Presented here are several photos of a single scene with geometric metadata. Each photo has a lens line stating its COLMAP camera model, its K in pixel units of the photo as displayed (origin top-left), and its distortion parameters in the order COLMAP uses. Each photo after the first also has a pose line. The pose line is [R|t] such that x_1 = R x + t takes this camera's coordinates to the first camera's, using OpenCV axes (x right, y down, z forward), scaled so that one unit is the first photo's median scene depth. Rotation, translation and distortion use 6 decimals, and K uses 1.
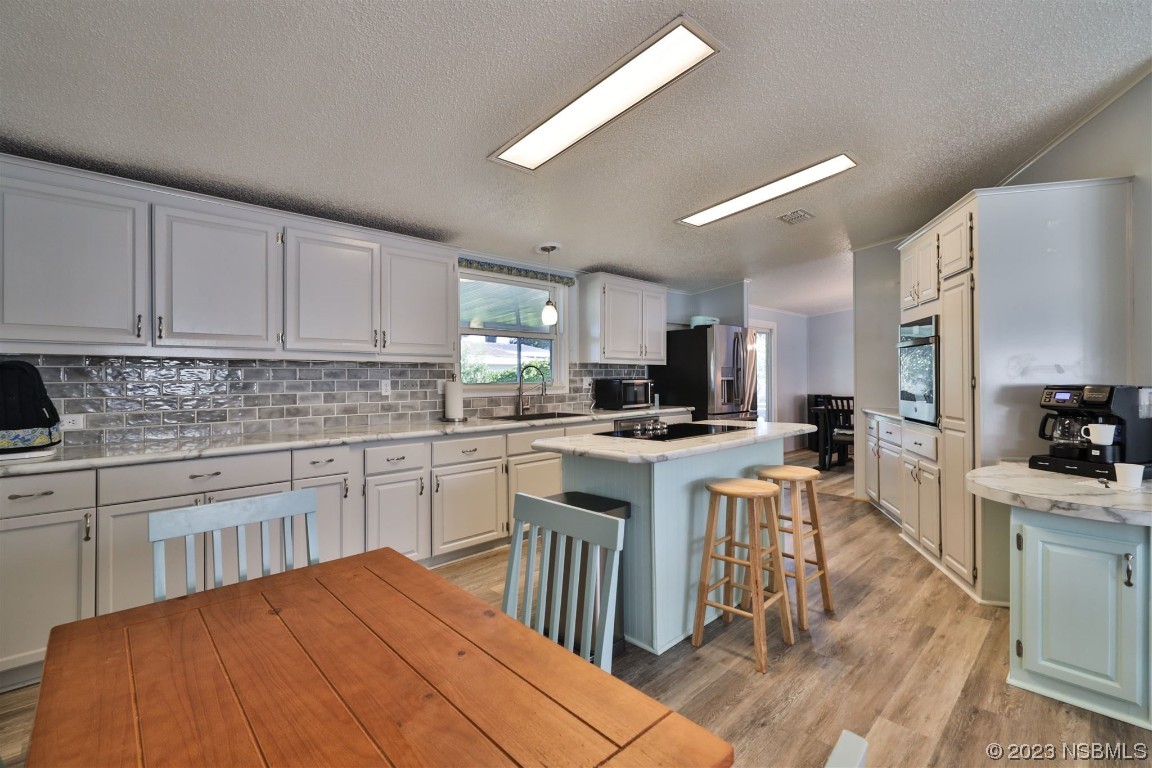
lens RADIAL K [[501.2, 0, 586.0], [0, 501.2, 379.6], [0, 0, 1]] dist [-0.001532, 0.000187]
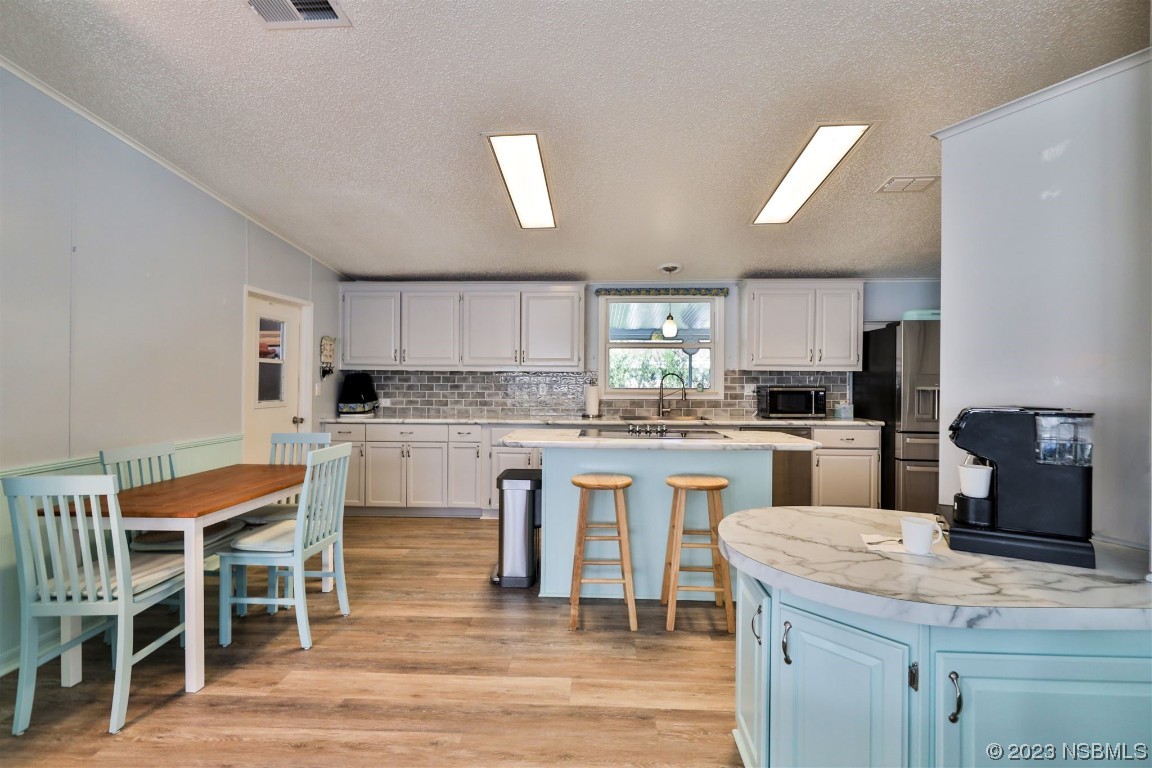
lens RADIAL K [[501.2, 0, 580.0], [0, 501.2, 381.8], [0, 0, 1]] dist [-0.001532, 0.000187]
pose [[0.697936, 0.012515, -0.716051, 0.641825], [-0.013281, 0.999902, 0.004531, -0.012543], [0.716037, 0.006347, 0.698033, 0.084693]]
